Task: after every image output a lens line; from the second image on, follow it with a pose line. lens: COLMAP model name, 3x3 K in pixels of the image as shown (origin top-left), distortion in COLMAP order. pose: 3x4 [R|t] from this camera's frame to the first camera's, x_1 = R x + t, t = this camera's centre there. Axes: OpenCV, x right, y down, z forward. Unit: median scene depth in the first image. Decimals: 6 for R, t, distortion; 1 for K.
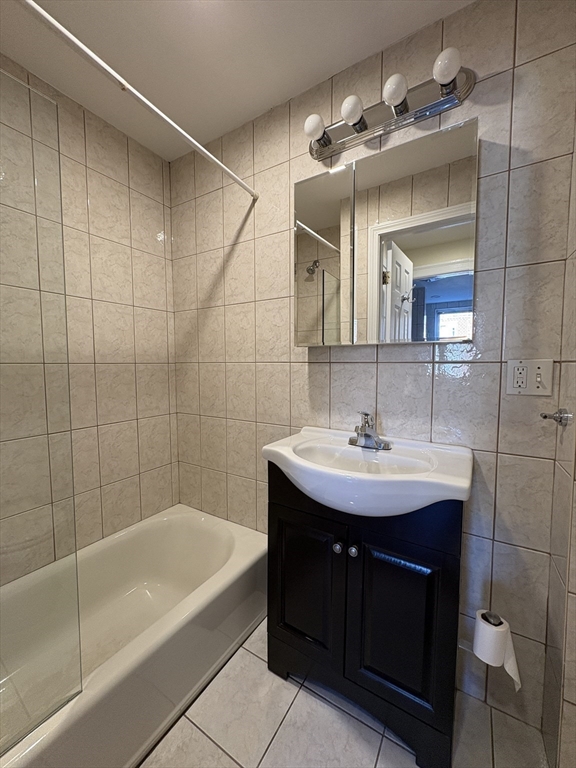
lens RADIAL K [[268.1, 0, 288.5], [0, 268.1, 378.6], [0, 0, 1]] dist [-0.019254, 0.000000]
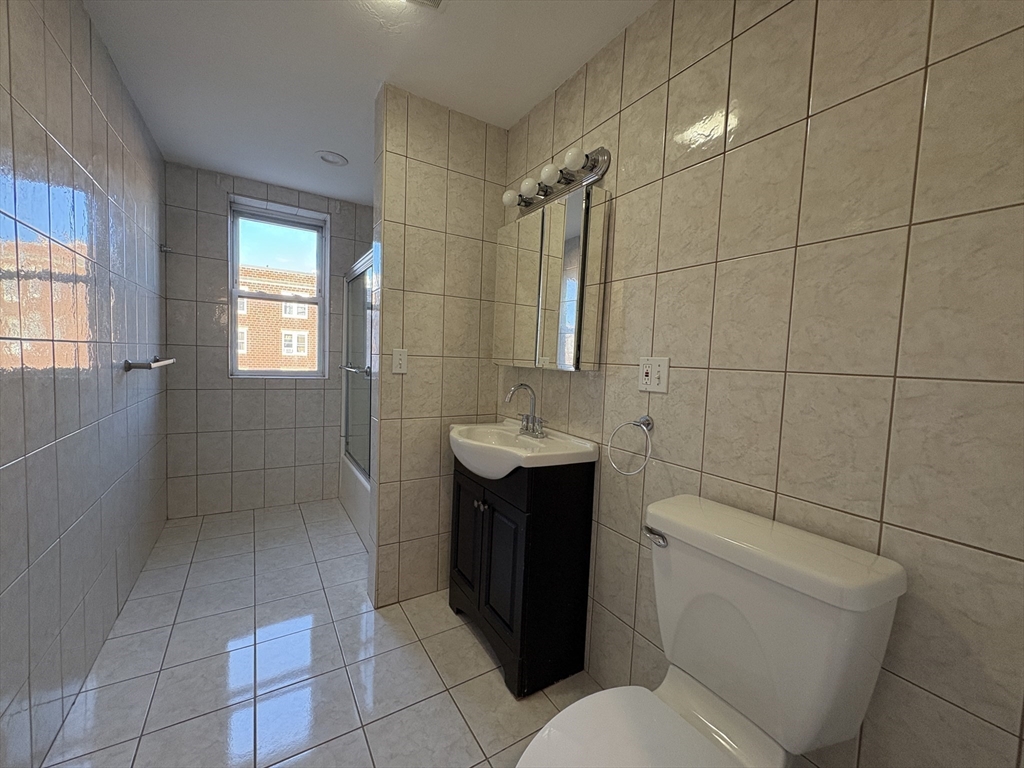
lens RADIAL K [[410.6, 0, 512.0], [0, 410.6, 384.0], [0, 0, 1]] dist [0.000226, 0.000103]
pose [[0.894468, 0.068128, -0.441912, 0.443348], [-0.072721, 0.997331, 0.006561, 0.015844], [0.441179, 0.026267, 0.897035, -0.279462]]
